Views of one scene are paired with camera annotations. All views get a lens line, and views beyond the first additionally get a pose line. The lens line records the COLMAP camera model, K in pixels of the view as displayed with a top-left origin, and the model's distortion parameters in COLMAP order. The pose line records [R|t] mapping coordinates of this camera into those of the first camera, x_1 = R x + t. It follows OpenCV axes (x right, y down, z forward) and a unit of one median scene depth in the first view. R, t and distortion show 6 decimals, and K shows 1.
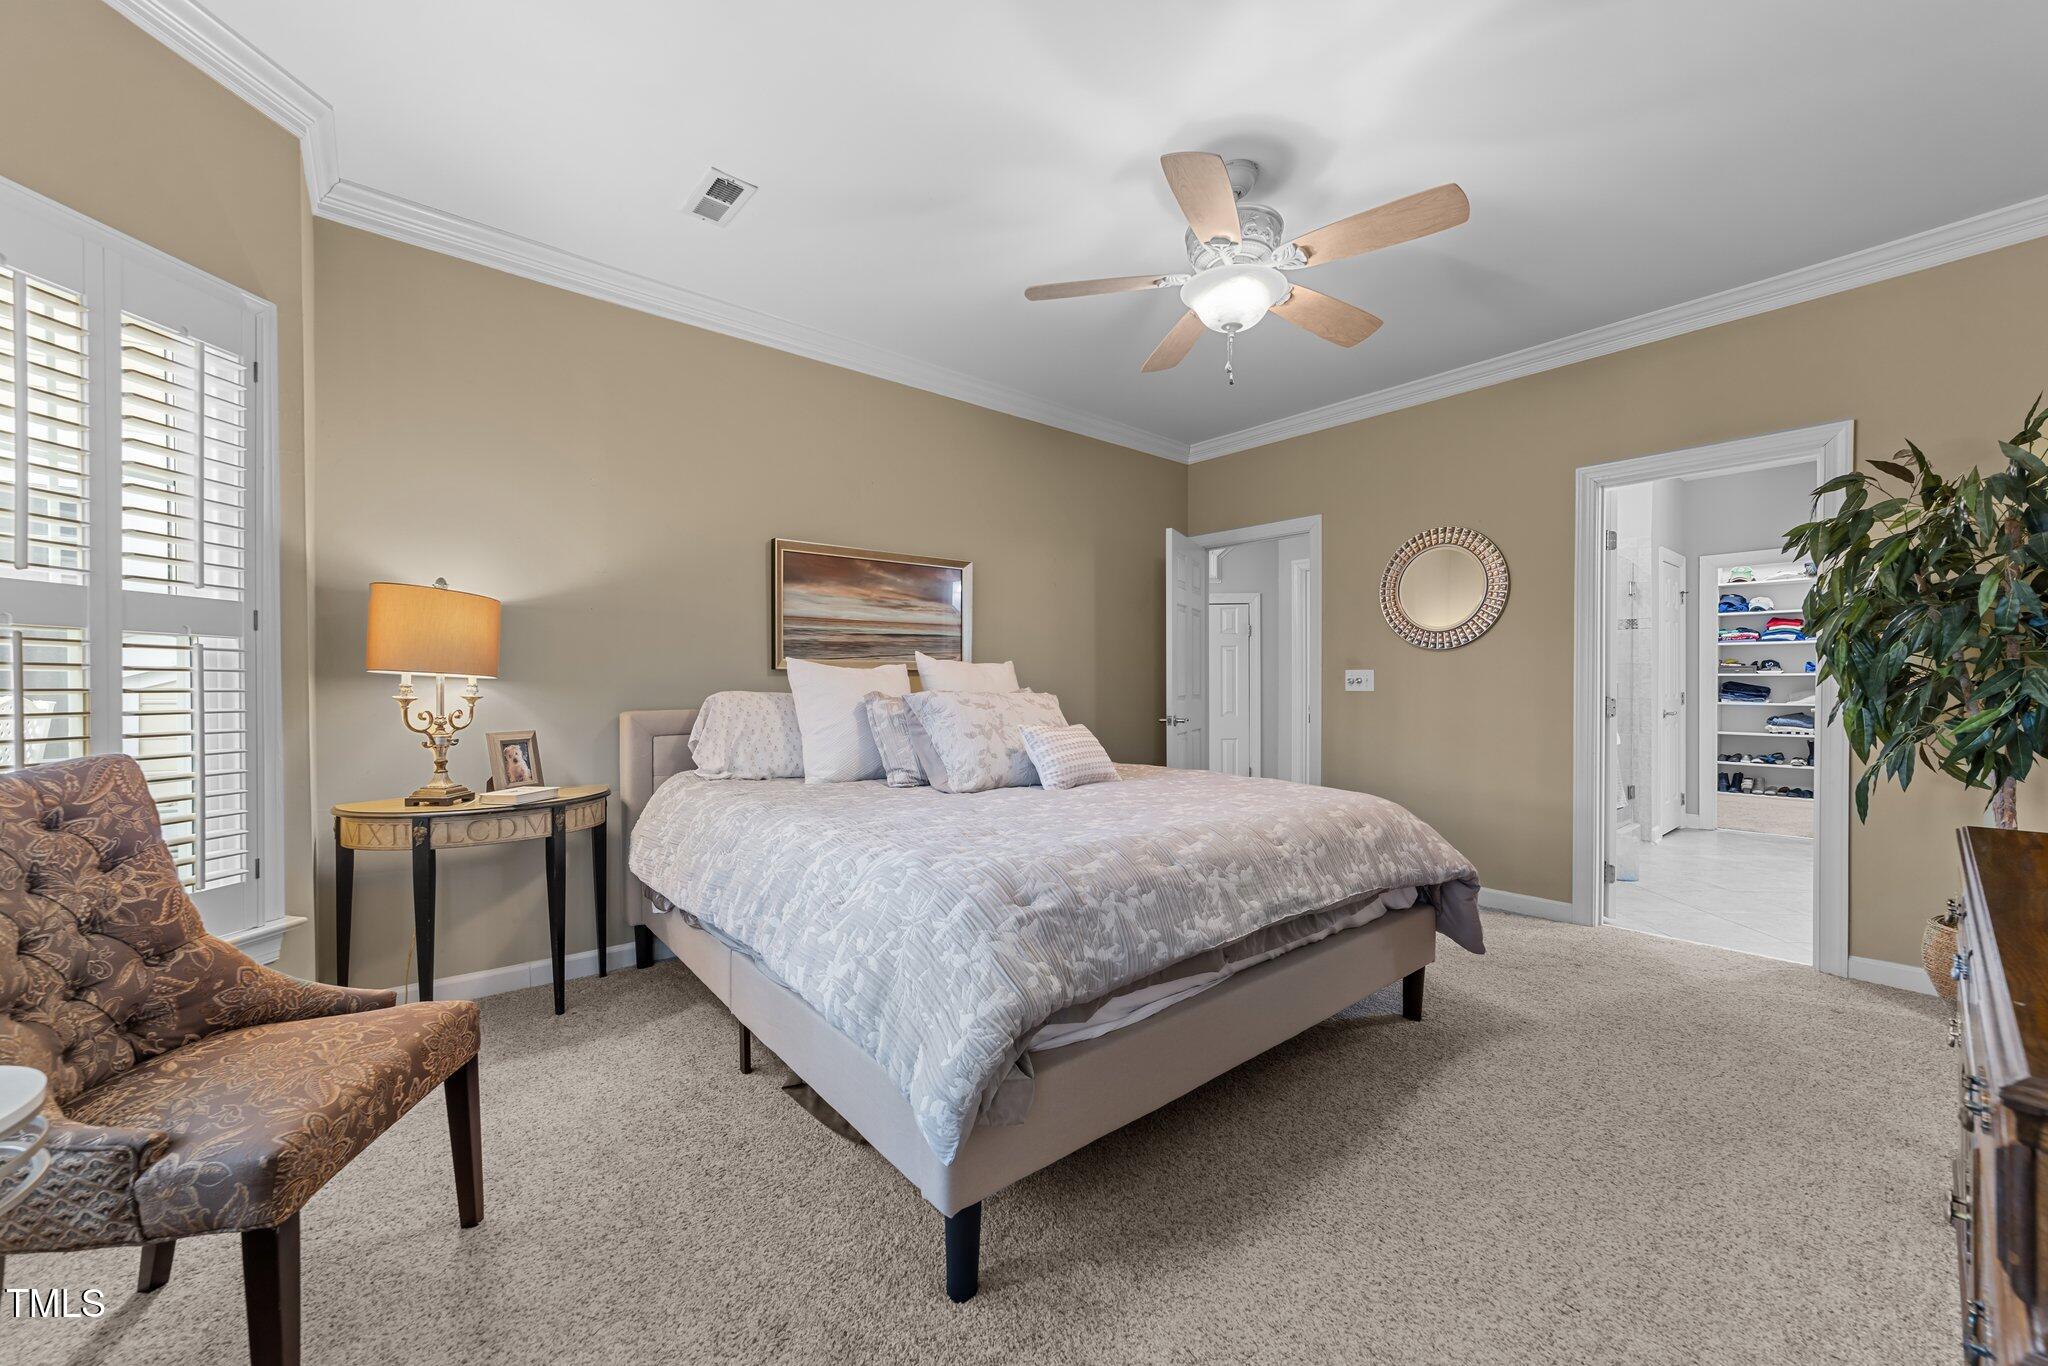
lens RADIAL K [[786.8, 0, 1026.6], [0, 786.8, 680.8], [0, 0, 1]] dist [-0.017107, 0.007695]
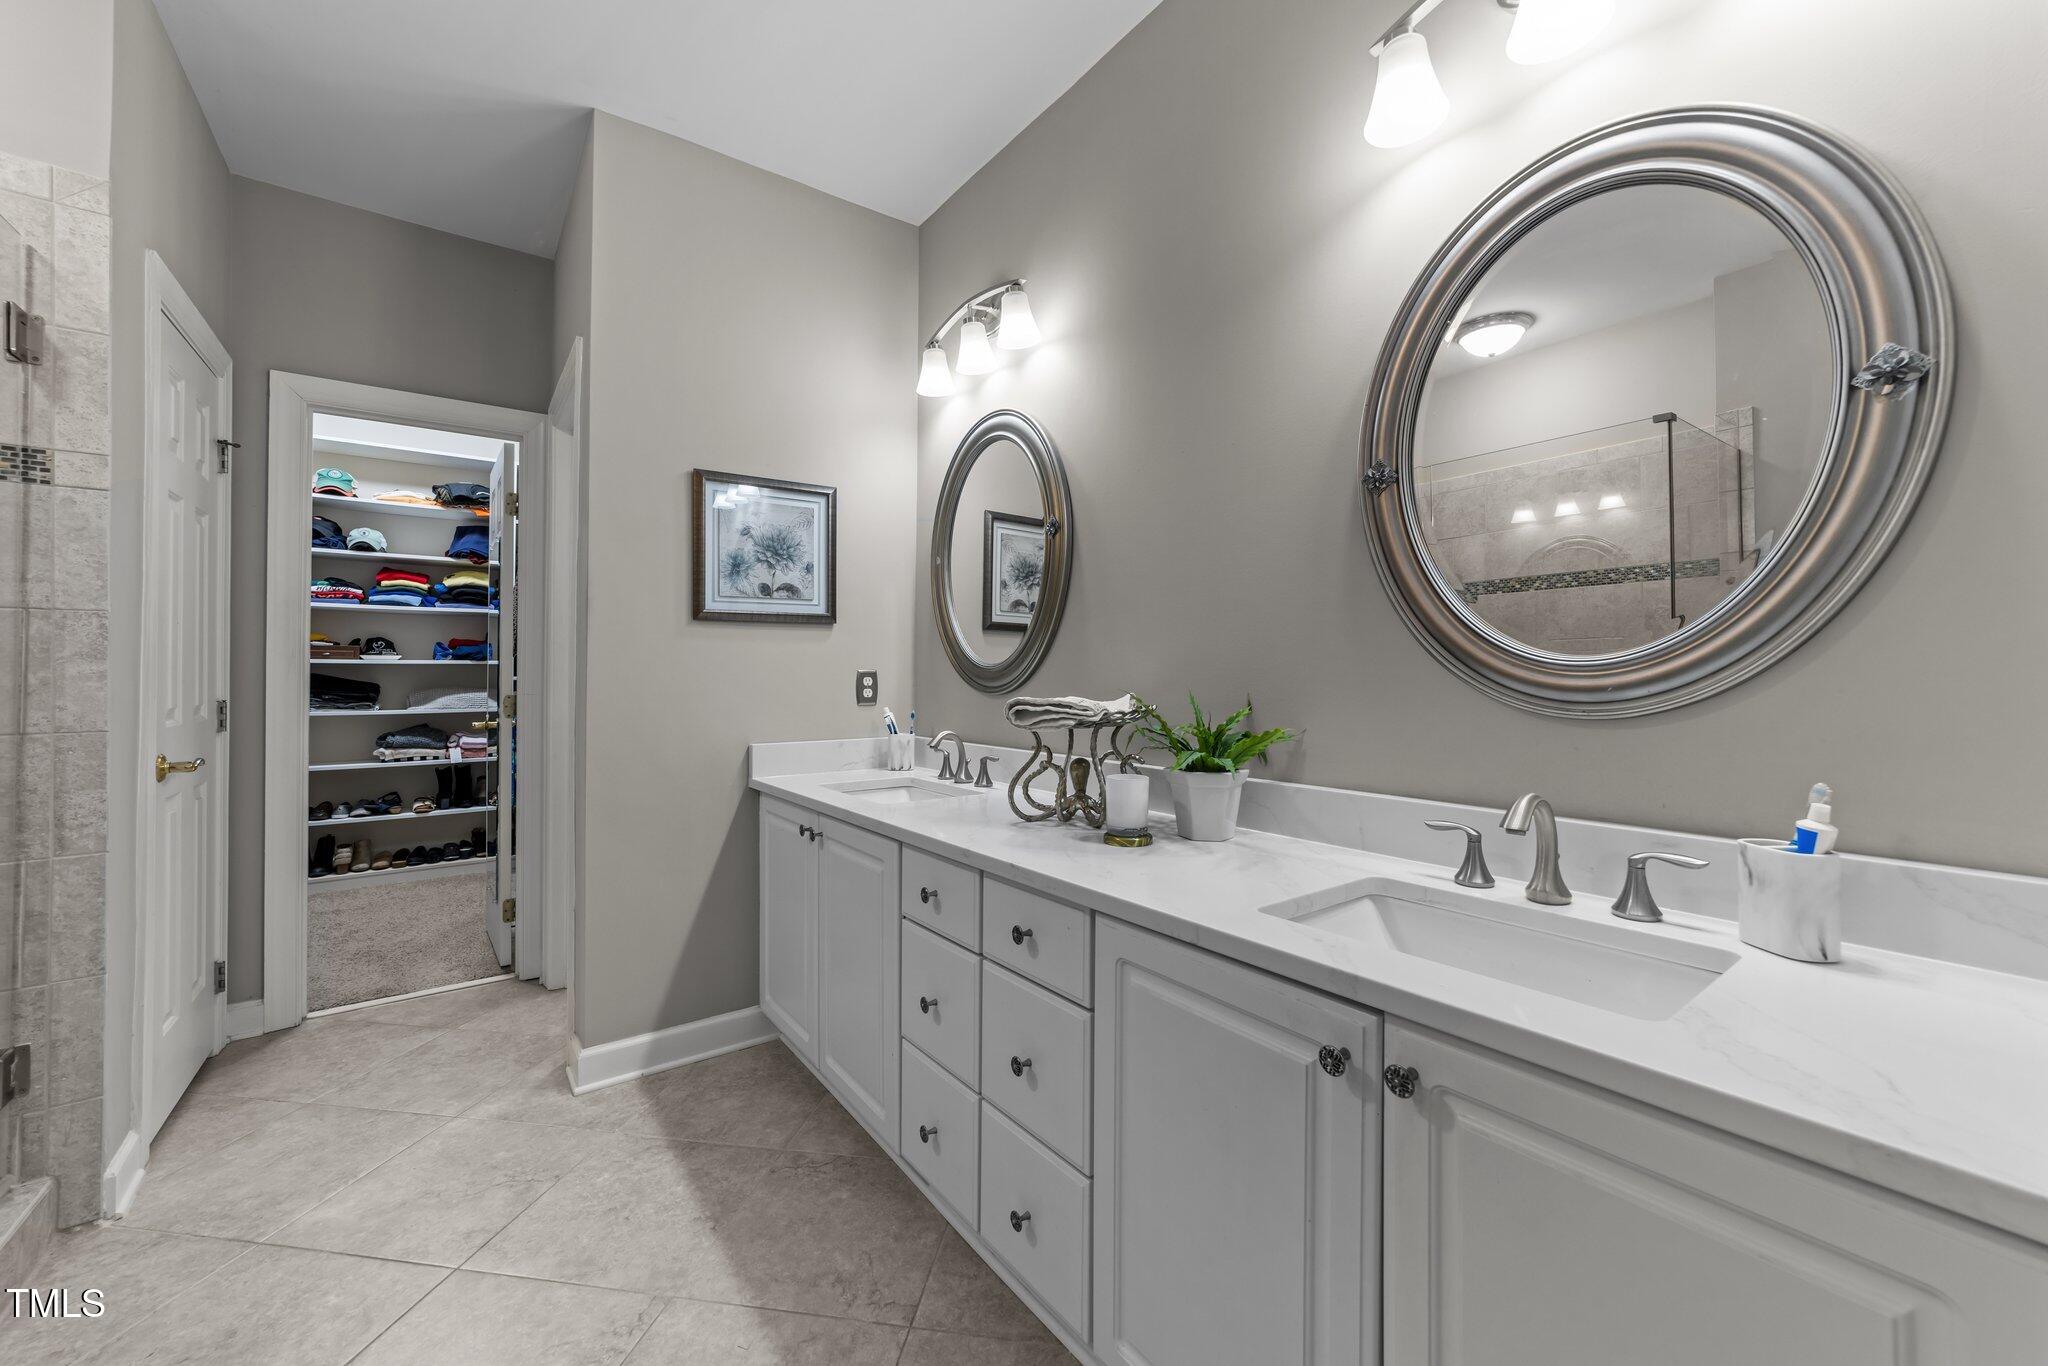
lens RADIAL K [[786.8, 0, 1026.6], [0, 786.8, 680.8], [0, 0, 1]] dist [-0.017107, 0.007695]
pose [[0.062709, -0.000791, 0.998032, 0.404221], [-0.010022, 0.999949, 0.001423, 0.000552], [-0.997982, -0.010091, 0.062698, 0.486080]]
